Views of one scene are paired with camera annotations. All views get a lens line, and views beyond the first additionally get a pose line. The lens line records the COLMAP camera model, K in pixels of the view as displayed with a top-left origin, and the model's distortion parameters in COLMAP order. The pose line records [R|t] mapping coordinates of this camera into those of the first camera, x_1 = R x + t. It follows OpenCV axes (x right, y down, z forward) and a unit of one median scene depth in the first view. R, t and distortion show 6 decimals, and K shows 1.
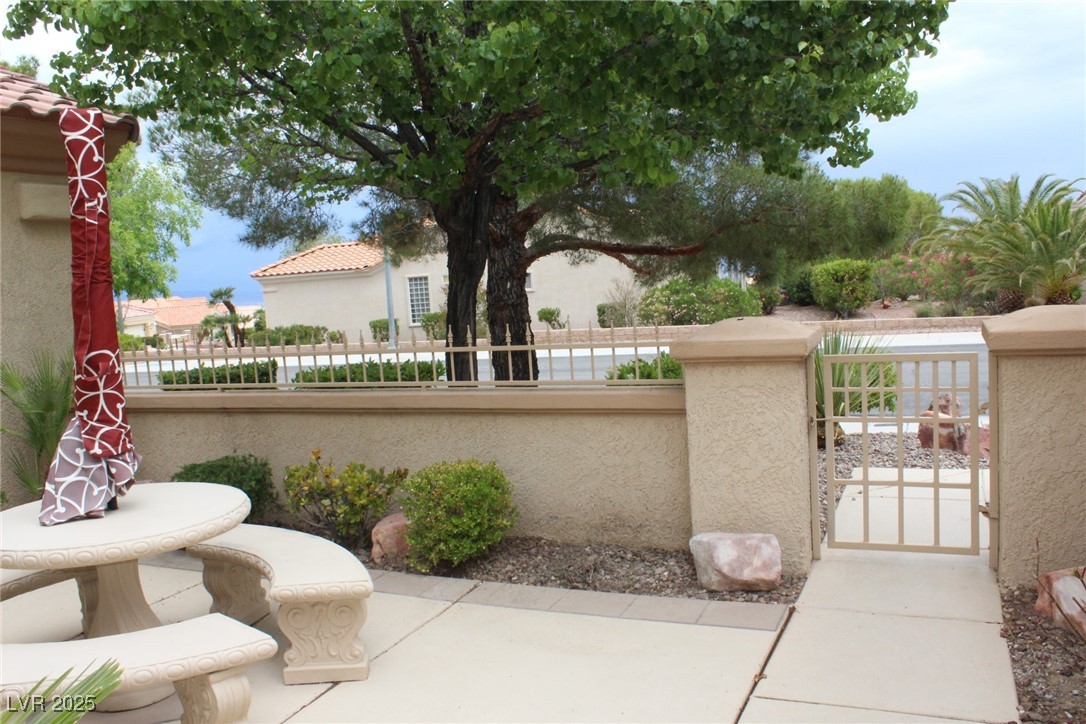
lens RADIAL K [[915.7, 0, 544.0], [0, 915.7, 349.6], [0, 0, 1]] dist [-0.122242, 0.010559]
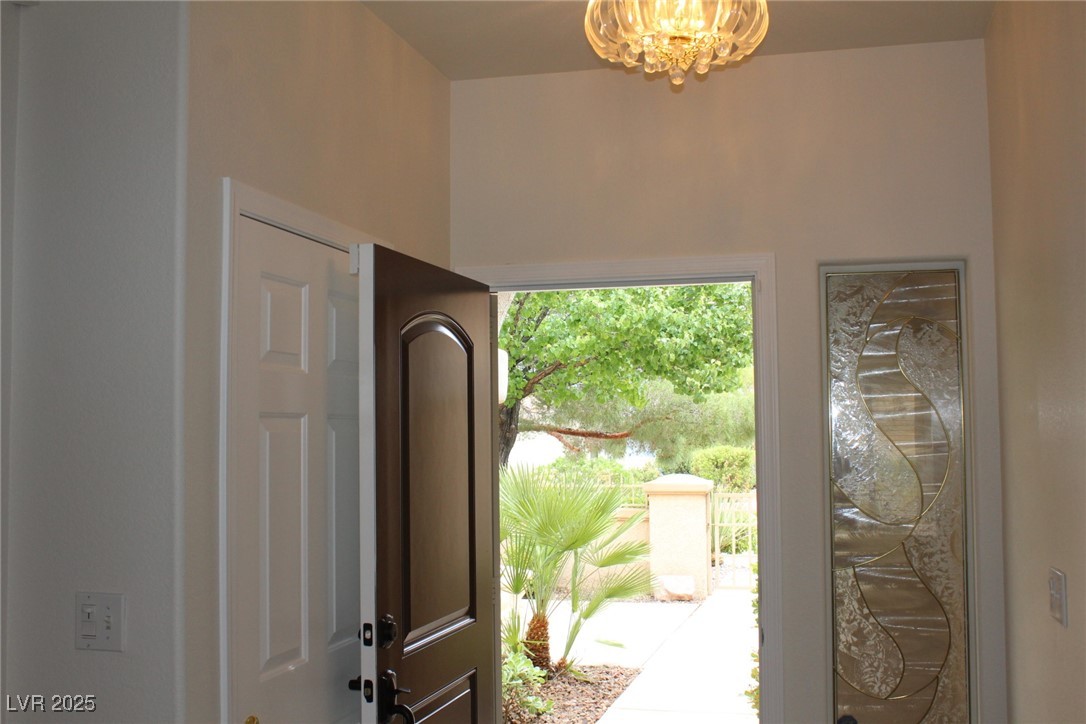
lens RADIAL K [[1174.3, 0, 543.0], [0, 1174.3, 362.0], [0, 0, 1]] dist [-0.177009, -0.000259]
pose [[0.984755, 0.064096, 0.161705, -0.257691], [-0.037959, 0.986415, -0.159828, 0.073659], [-0.169753, 0.151253, 0.973810, -0.768873]]
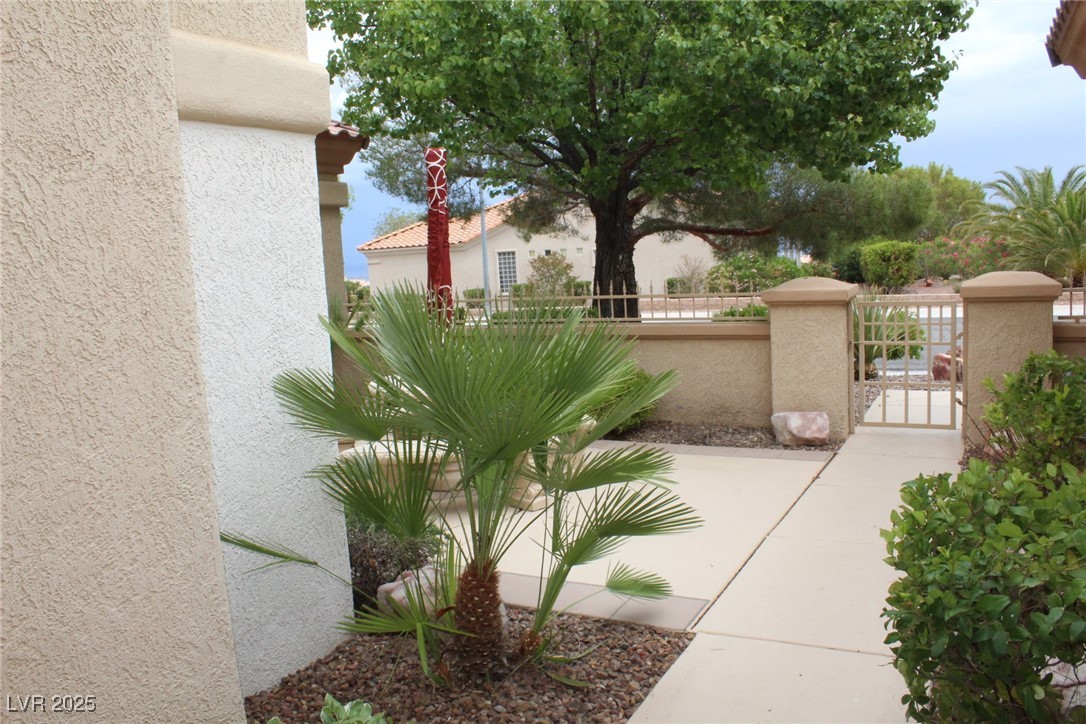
lens RADIAL K [[888.0, 0, 543.0], [0, 888.0, 362.0], [0, 0, 1]] dist [-0.149308, 0.100579]
pose [[0.997910, 0.017188, -0.062289, -0.069308], [-0.014549, 0.998988, 0.042568, 0.026362], [0.062958, -0.041573, 0.997150, -0.266392]]
